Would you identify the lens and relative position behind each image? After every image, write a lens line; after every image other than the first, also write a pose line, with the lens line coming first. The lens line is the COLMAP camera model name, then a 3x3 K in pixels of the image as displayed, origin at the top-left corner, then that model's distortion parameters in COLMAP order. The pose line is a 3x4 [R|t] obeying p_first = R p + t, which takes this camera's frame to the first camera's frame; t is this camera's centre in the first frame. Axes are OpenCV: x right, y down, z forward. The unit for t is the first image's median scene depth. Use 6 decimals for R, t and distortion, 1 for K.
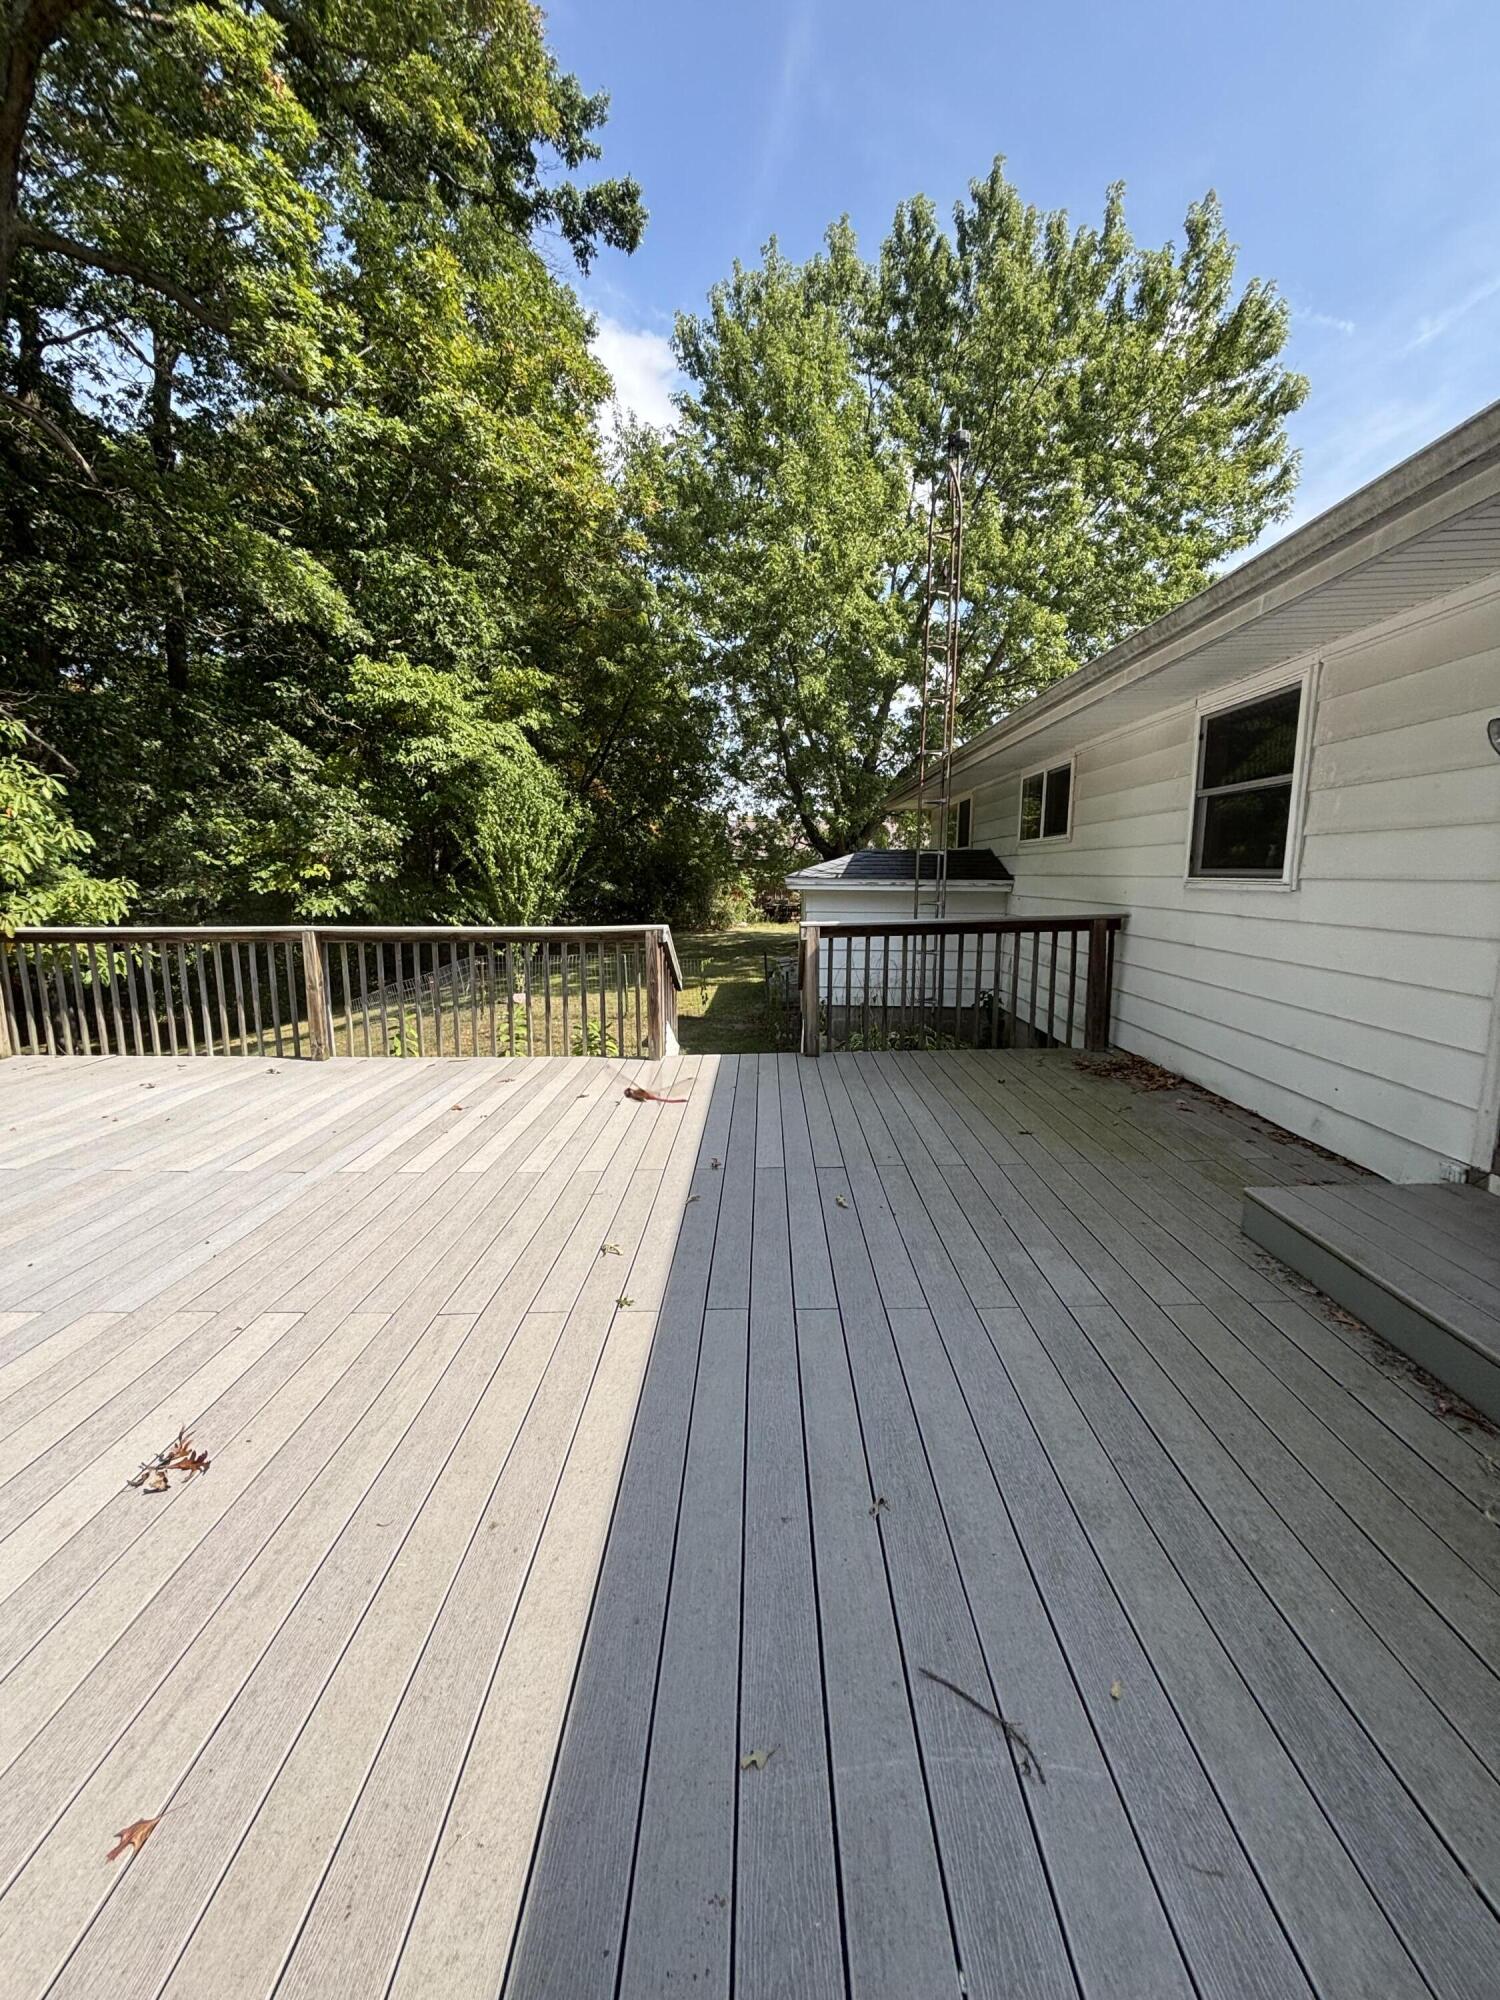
lens RADIAL K [[814.9, 0, 750.7], [0, 814.9, 993.0], [0, 0, 1]] dist [-0.000772, 0.002251]
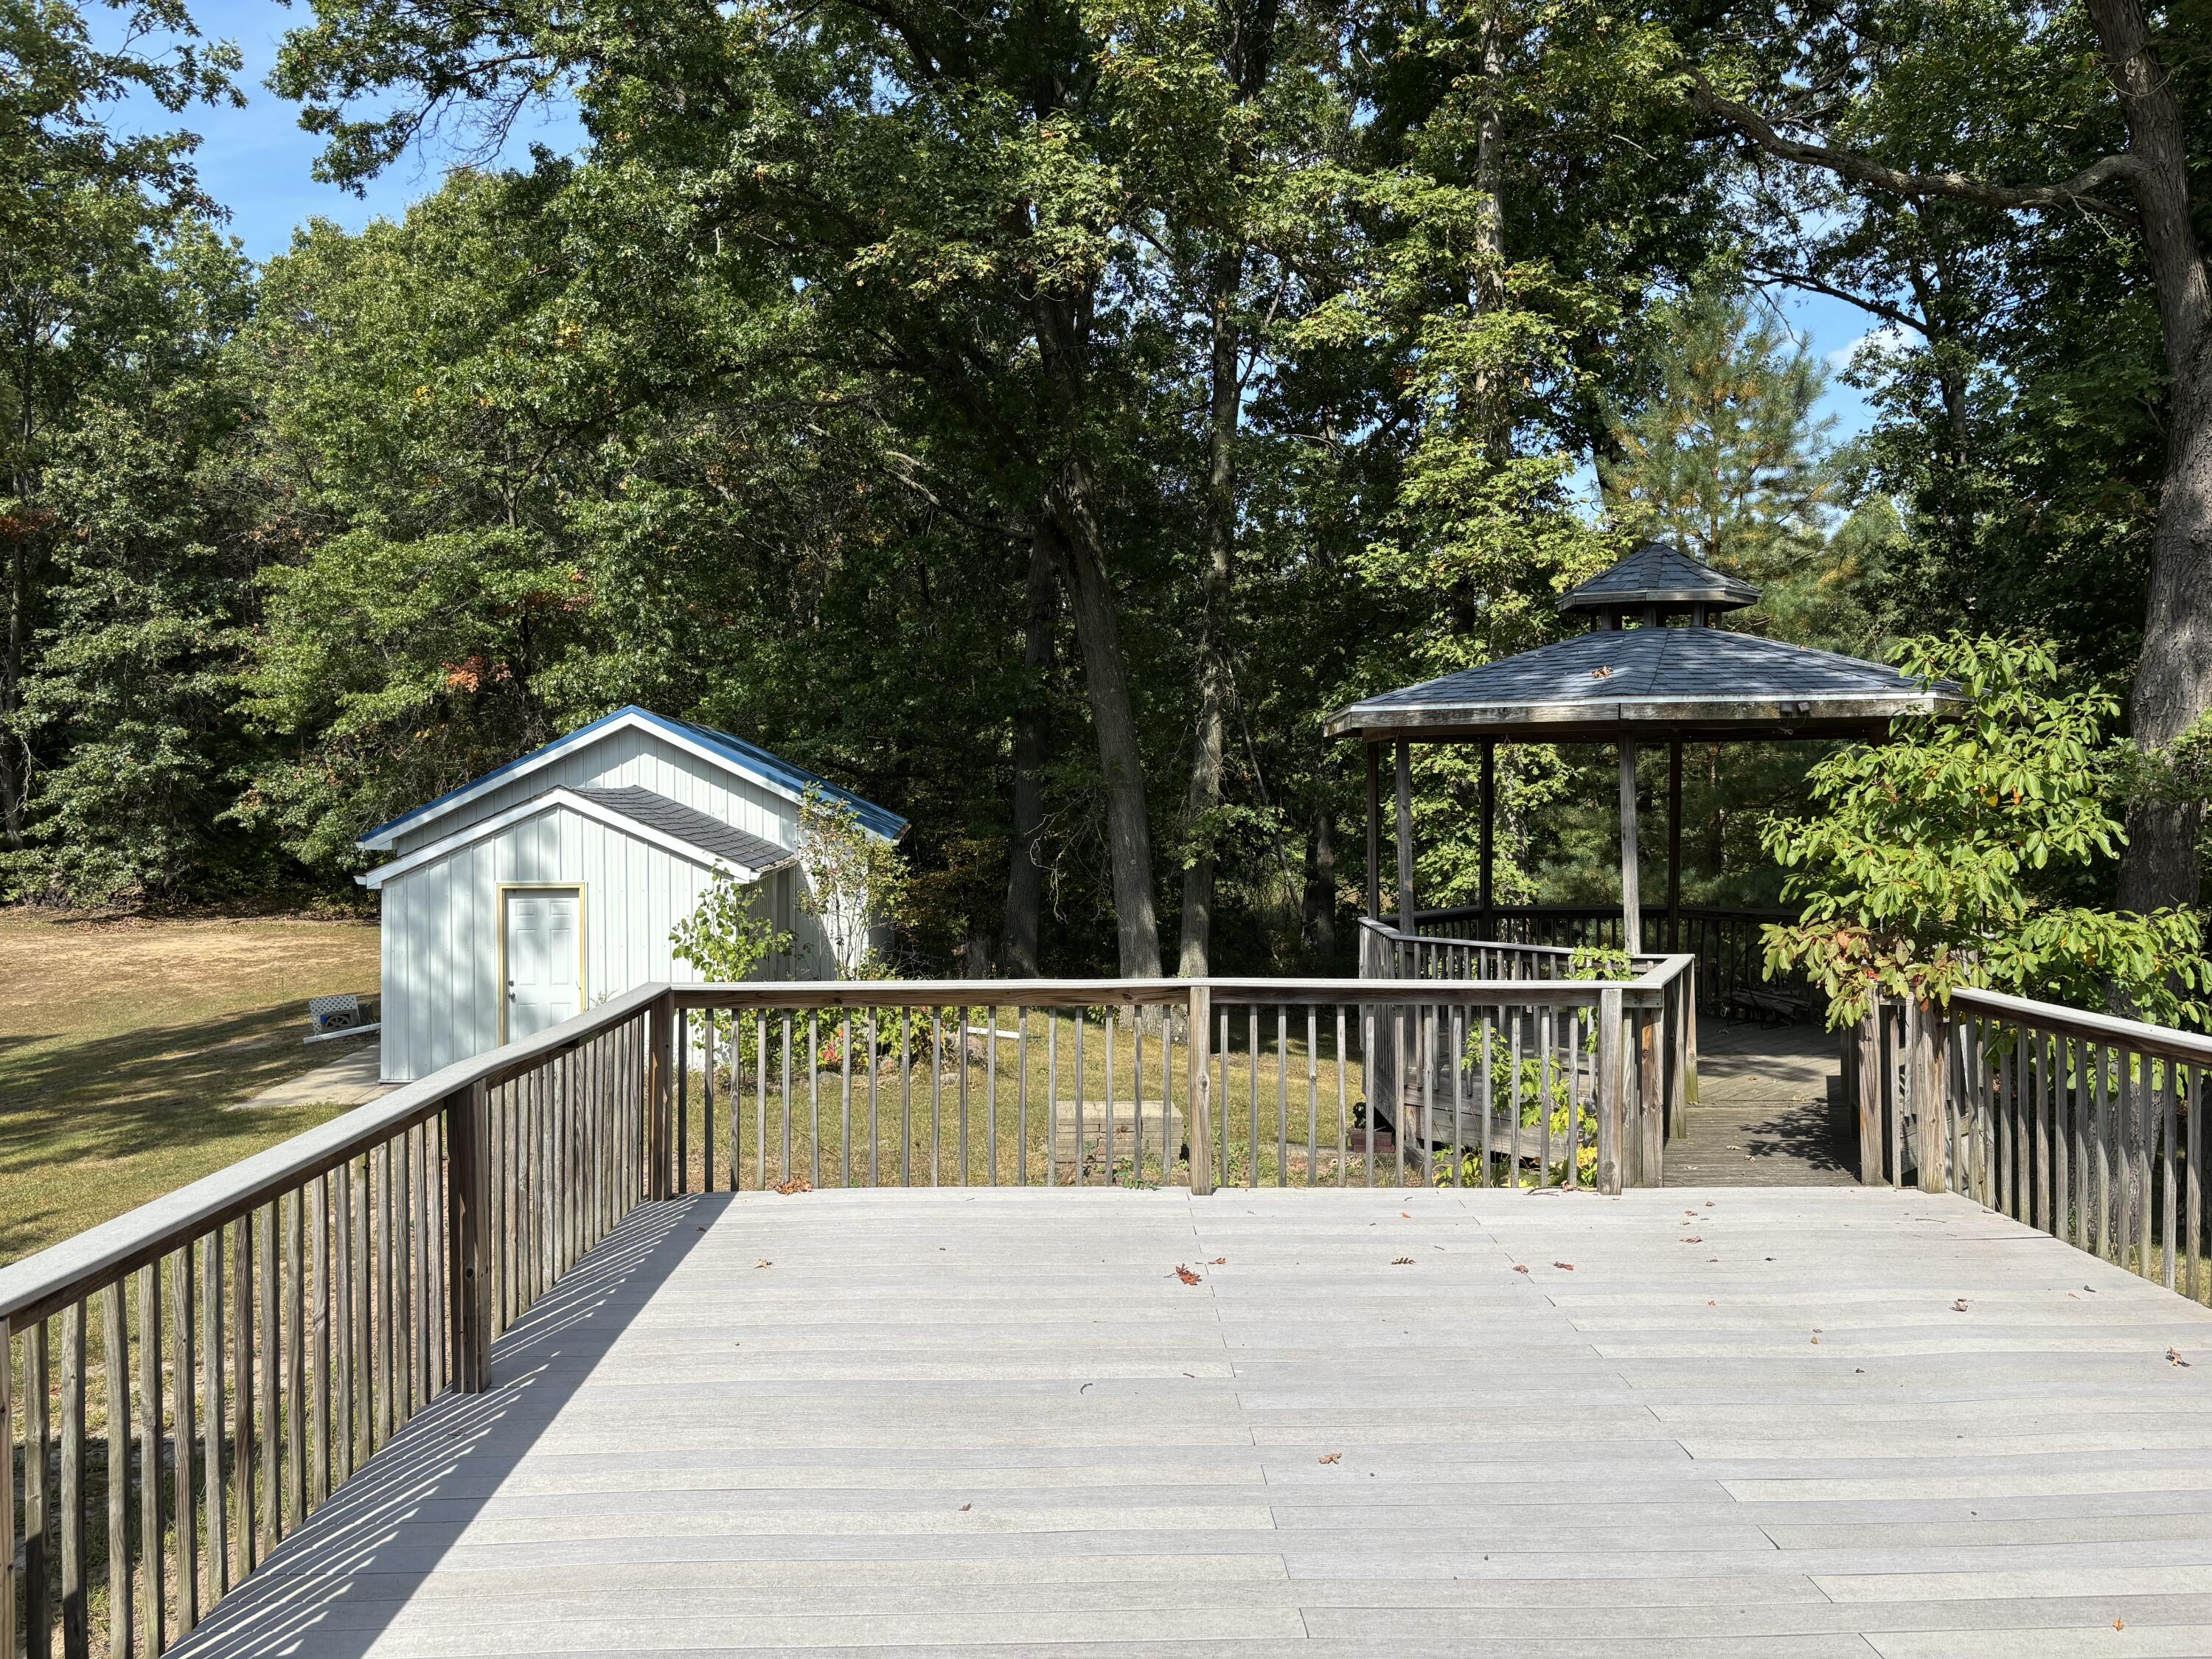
lens RADIAL K [[1678.8, 0, 1102.8], [0, 1678.8, 833.1], [0, 0, 1]] dist [0.032187, -0.029046]
pose [[0.050094, 0.024494, -0.998444, 0.163436], [-0.140422, 0.989942, 0.017240, -0.062265], [0.988824, 0.139339, 0.053029, 0.135801]]
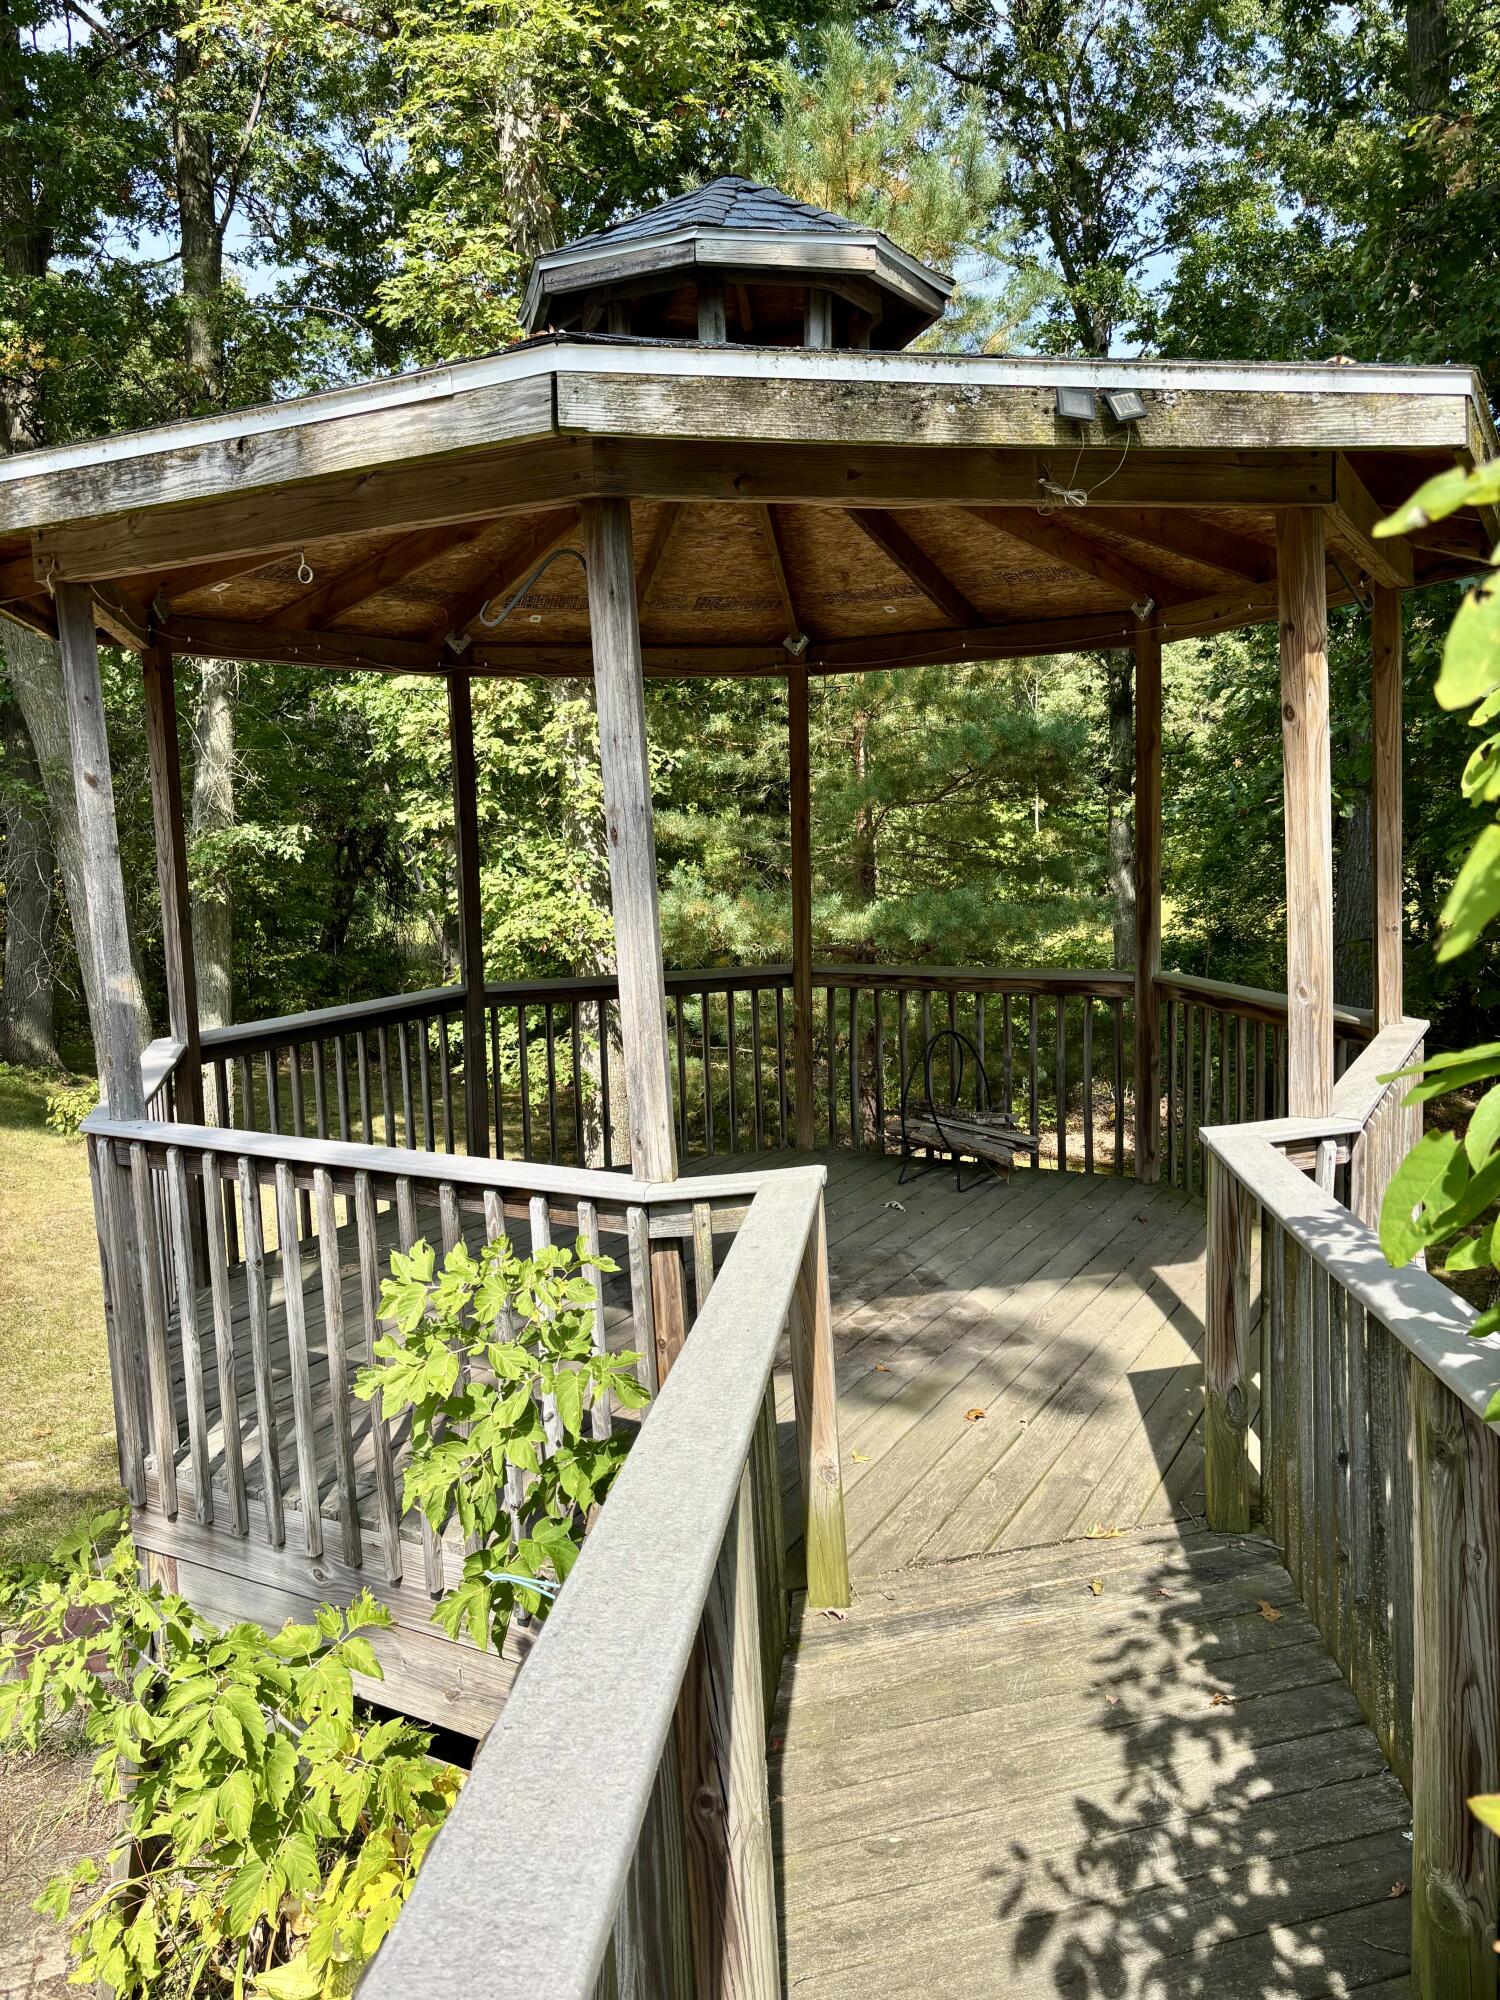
lens RADIAL K [[1517.9, 0, 750.3], [0, 1517.9, 1002.7], [0, 0, 1]] dist [0.032187, -0.029046]
pose [[0.318977, 0.105770, -0.941842, -0.494621], [-0.107132, 0.991408, 0.075053, -0.078582], [0.941688, 0.076962, 0.327568, 0.411665]]
